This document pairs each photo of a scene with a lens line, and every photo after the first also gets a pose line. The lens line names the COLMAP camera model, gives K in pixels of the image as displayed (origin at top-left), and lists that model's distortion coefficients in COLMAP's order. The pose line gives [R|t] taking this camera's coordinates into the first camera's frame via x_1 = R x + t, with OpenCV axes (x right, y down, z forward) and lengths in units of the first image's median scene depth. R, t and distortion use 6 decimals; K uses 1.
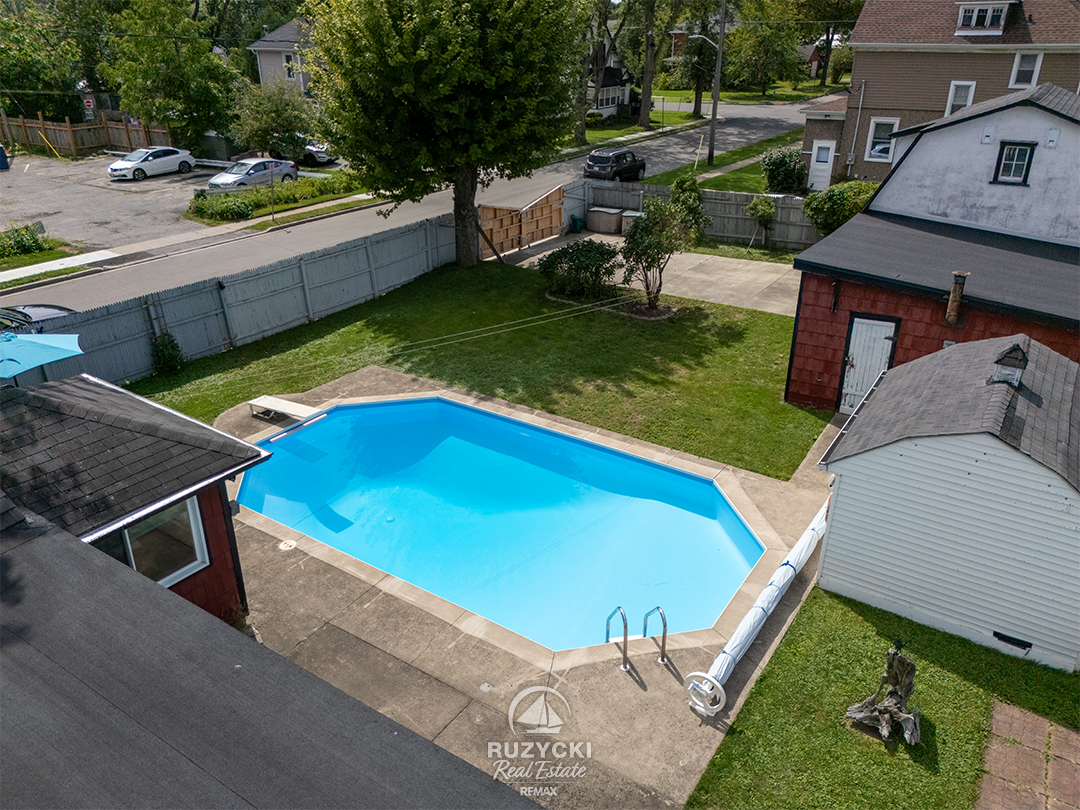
lens RADIAL K [[803.9, 0, 542.0], [0, 803.9, 414.8], [0, 0, 1]] dist [0.043843, -0.020815]
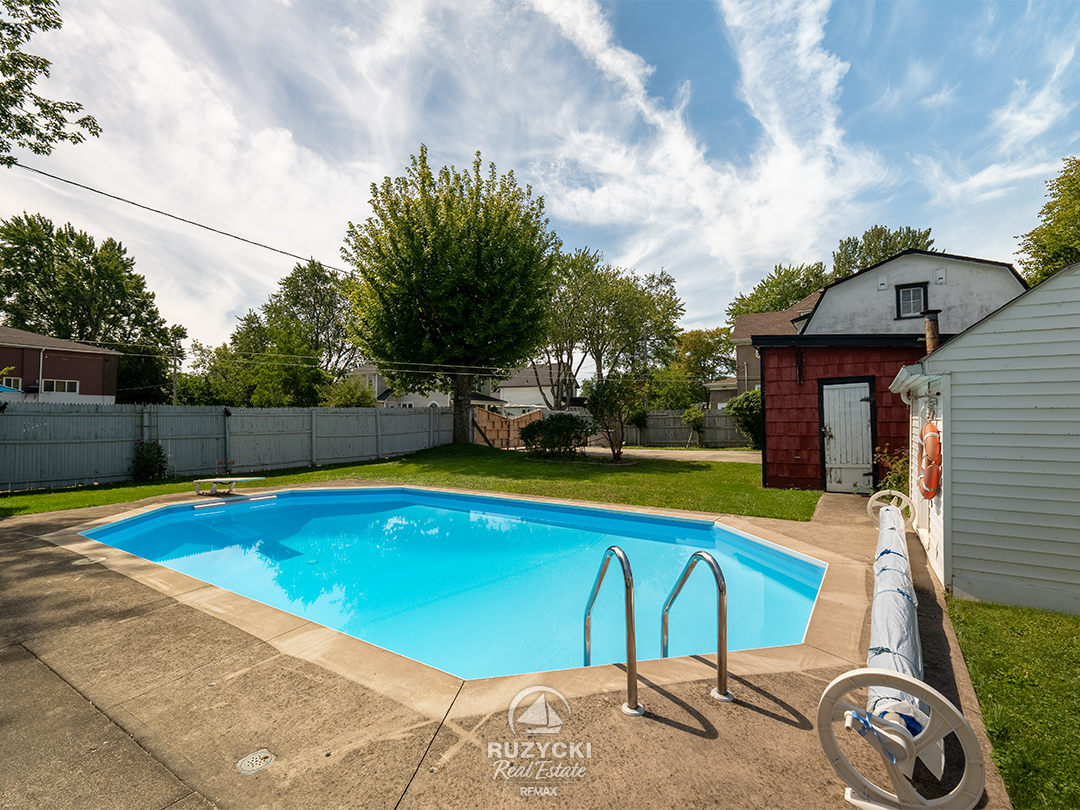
lens RADIAL K [[511.5, 0, 542.0], [0, 511.5, 402.0], [0, 0, 1]] dist [0.006309, 0.000416]
pose [[0.999956, 0.004219, 0.008374, 0.033651], [0.000150, 0.885739, -0.464183, 0.180702], [-0.009376, 0.464164, 0.885700, 0.431199]]
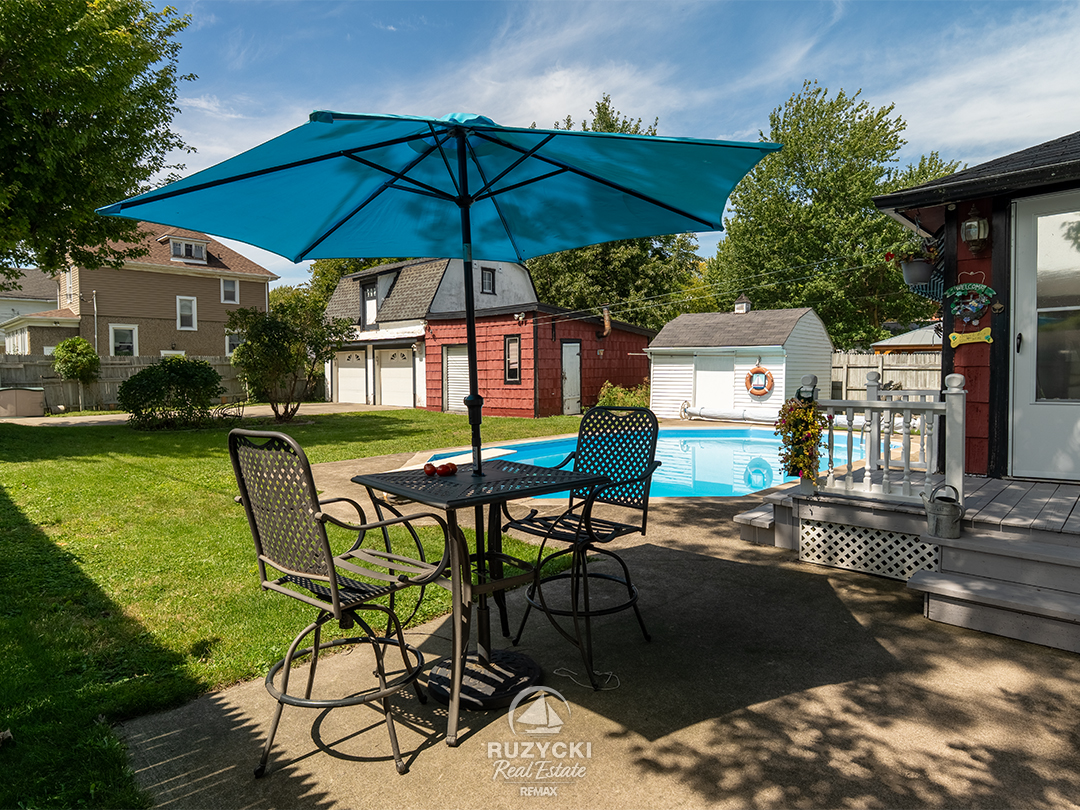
lens RADIAL K [[659.0, 0, 538.0], [0, 659.0, 405.2], [0, 0, 1]] dist [-0.007587, -0.000778]
pose [[0.161231, -0.045789, 0.985854, -0.751576], [0.430493, 0.902144, -0.028504, -0.005255], [-0.888077, 0.428999, 0.165166, 0.845468]]
